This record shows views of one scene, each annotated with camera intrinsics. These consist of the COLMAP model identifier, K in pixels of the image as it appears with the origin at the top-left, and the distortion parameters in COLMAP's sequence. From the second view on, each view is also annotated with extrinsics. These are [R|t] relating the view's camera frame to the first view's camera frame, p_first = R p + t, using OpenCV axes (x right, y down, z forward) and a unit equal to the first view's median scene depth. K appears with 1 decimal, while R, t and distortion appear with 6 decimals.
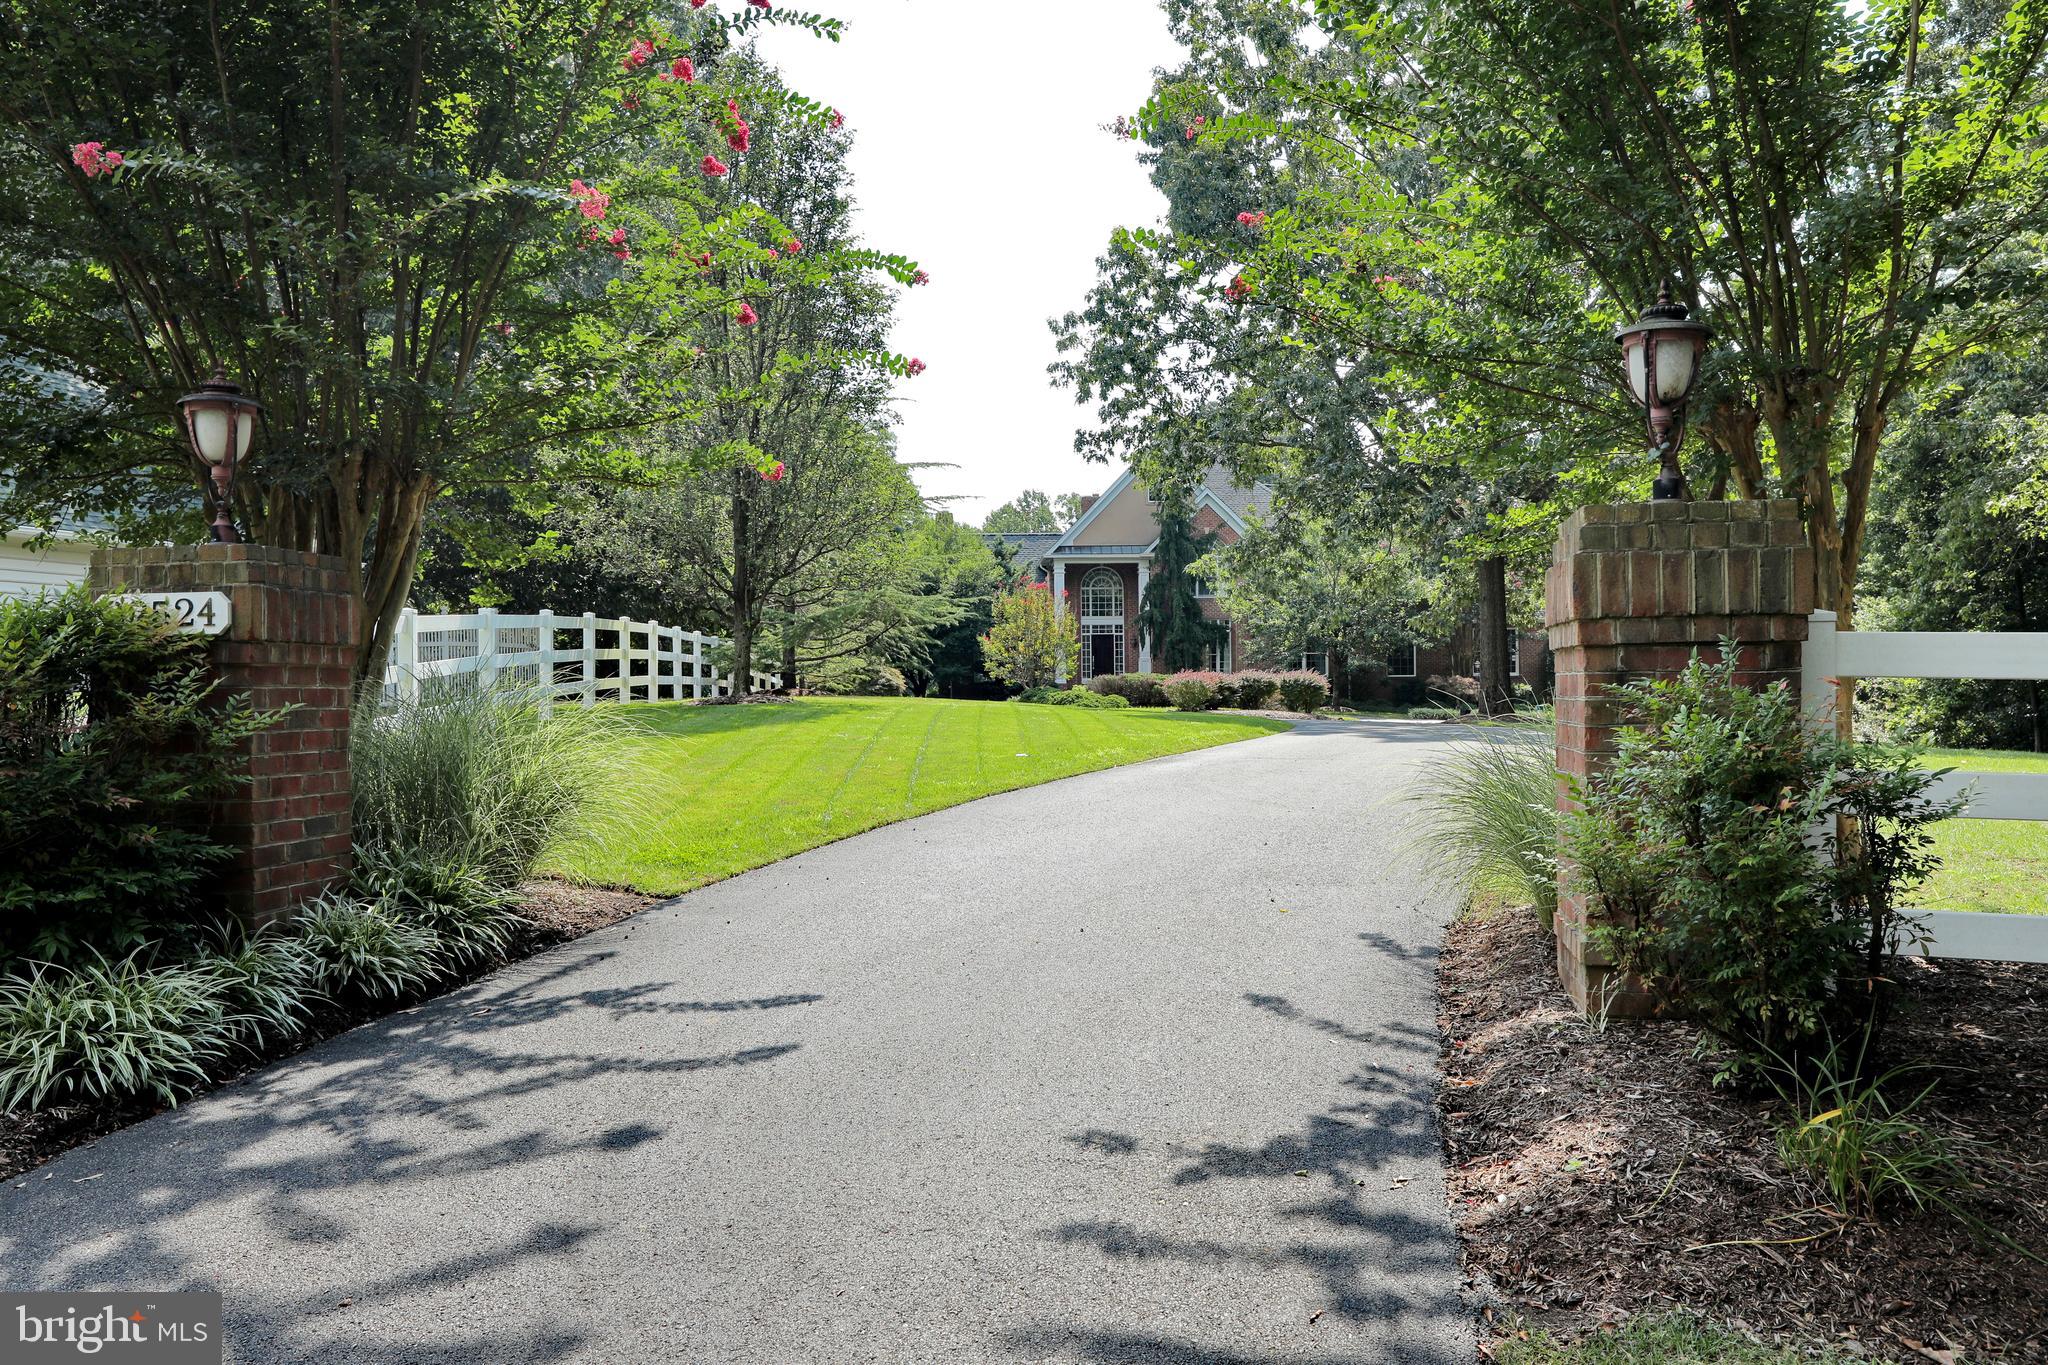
lens RADIAL K [[1590.7, 0, 1024.9], [0, 1590.7, 679.6], [0, 0, 1]] dist [-0.008499, 0.000037]
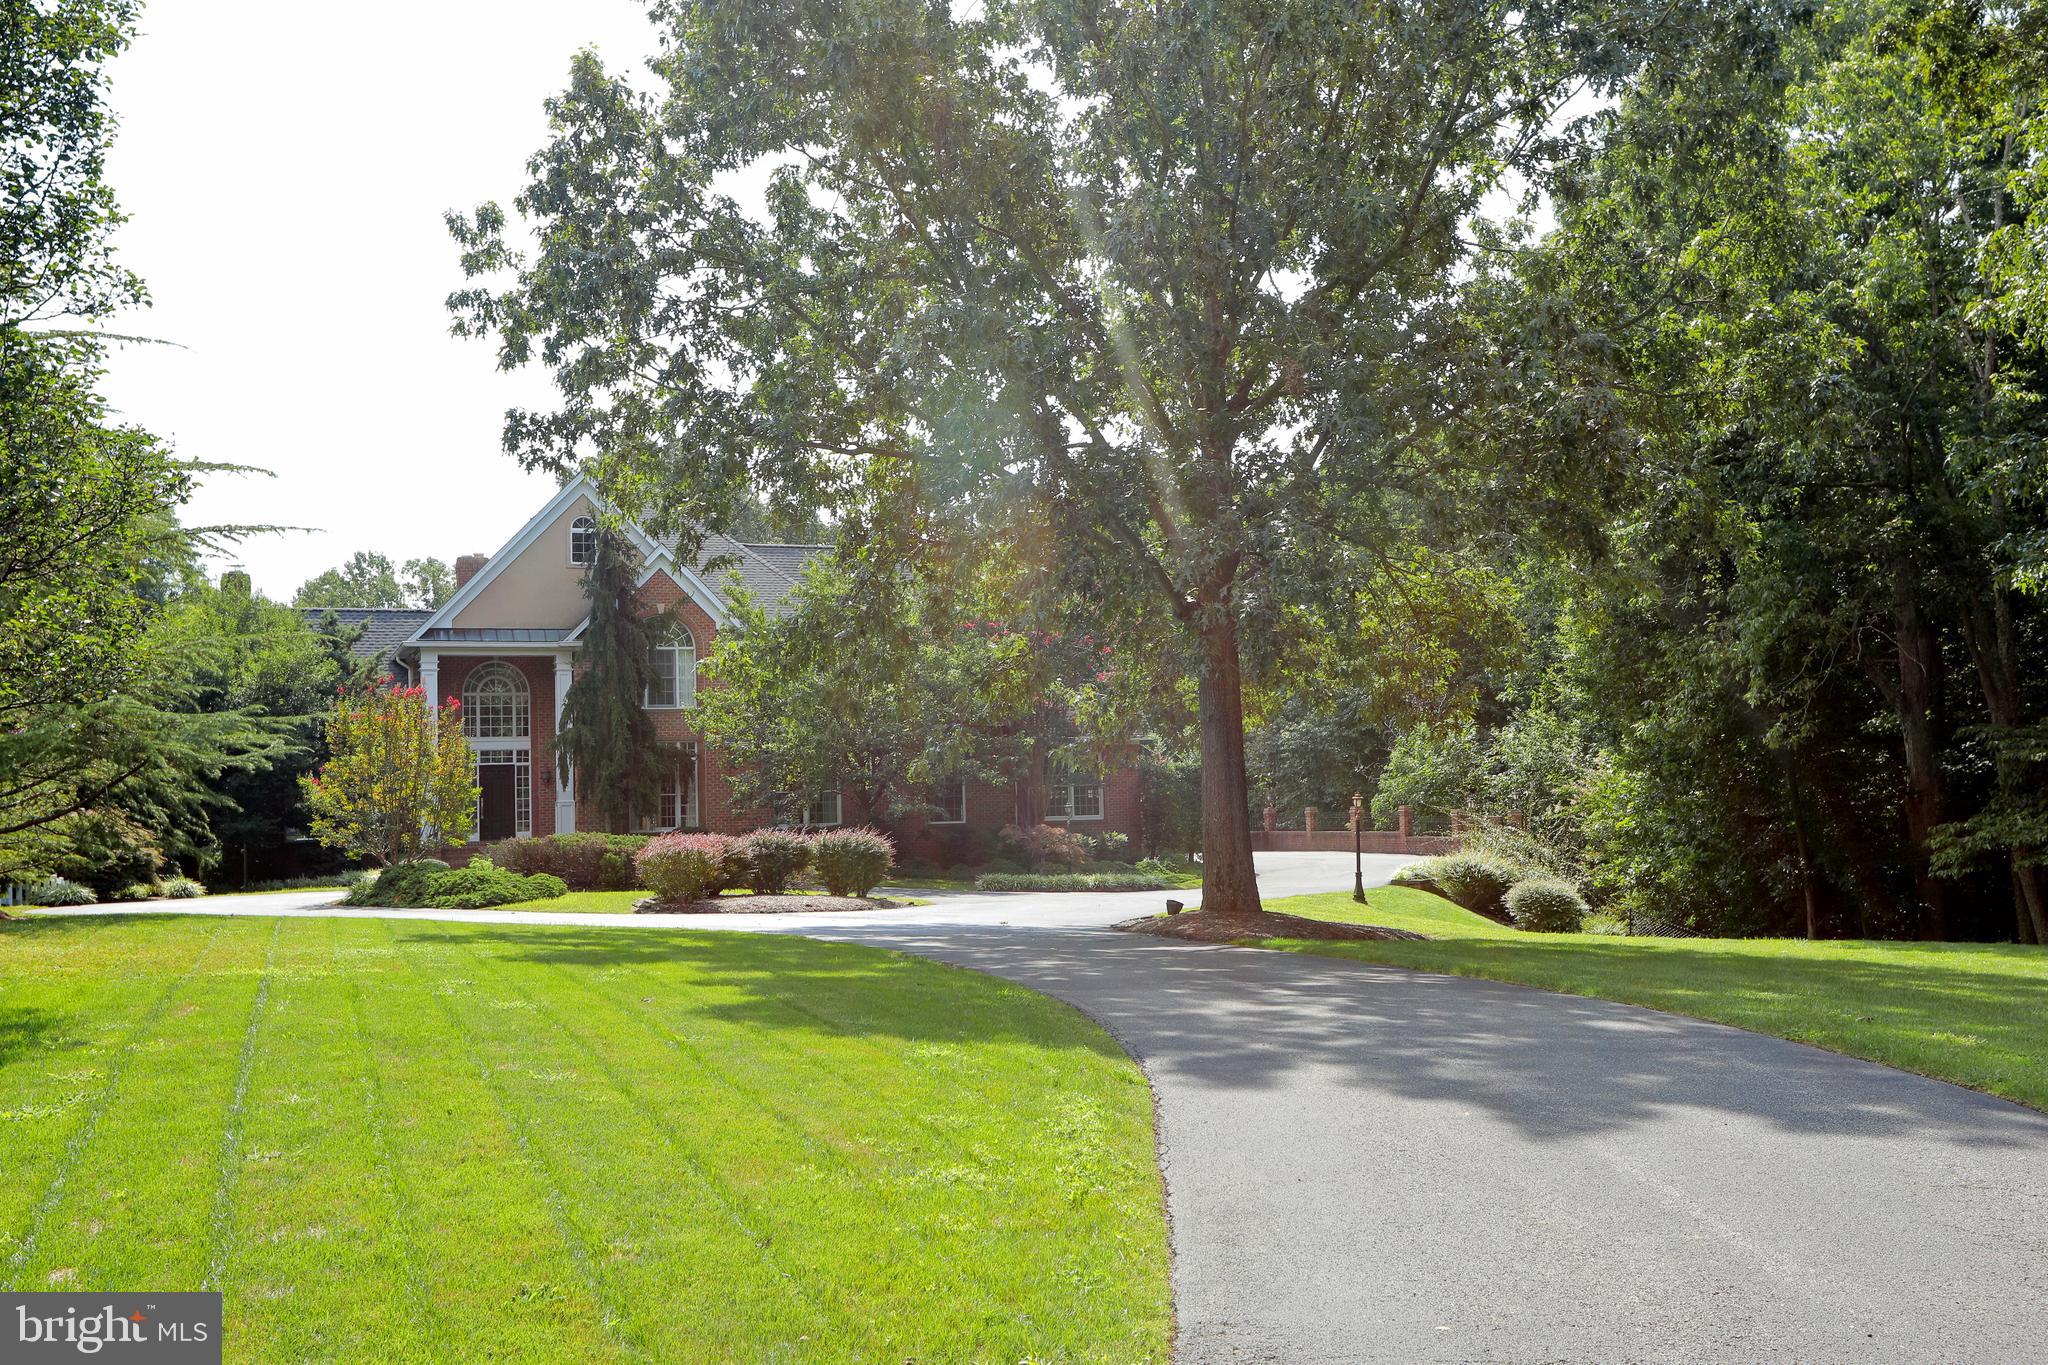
lens RADIAL K [[2013.7, 0, 1025.8], [0, 2013.7, 680.3], [0, 0, 1]] dist [0.049556, 0.000000]
pose [[0.947889, 0.006606, 0.318531, -0.014775], [0.013513, 0.998052, -0.060912, -0.014765], [-0.318313, 0.062042, 0.945953, 0.222363]]
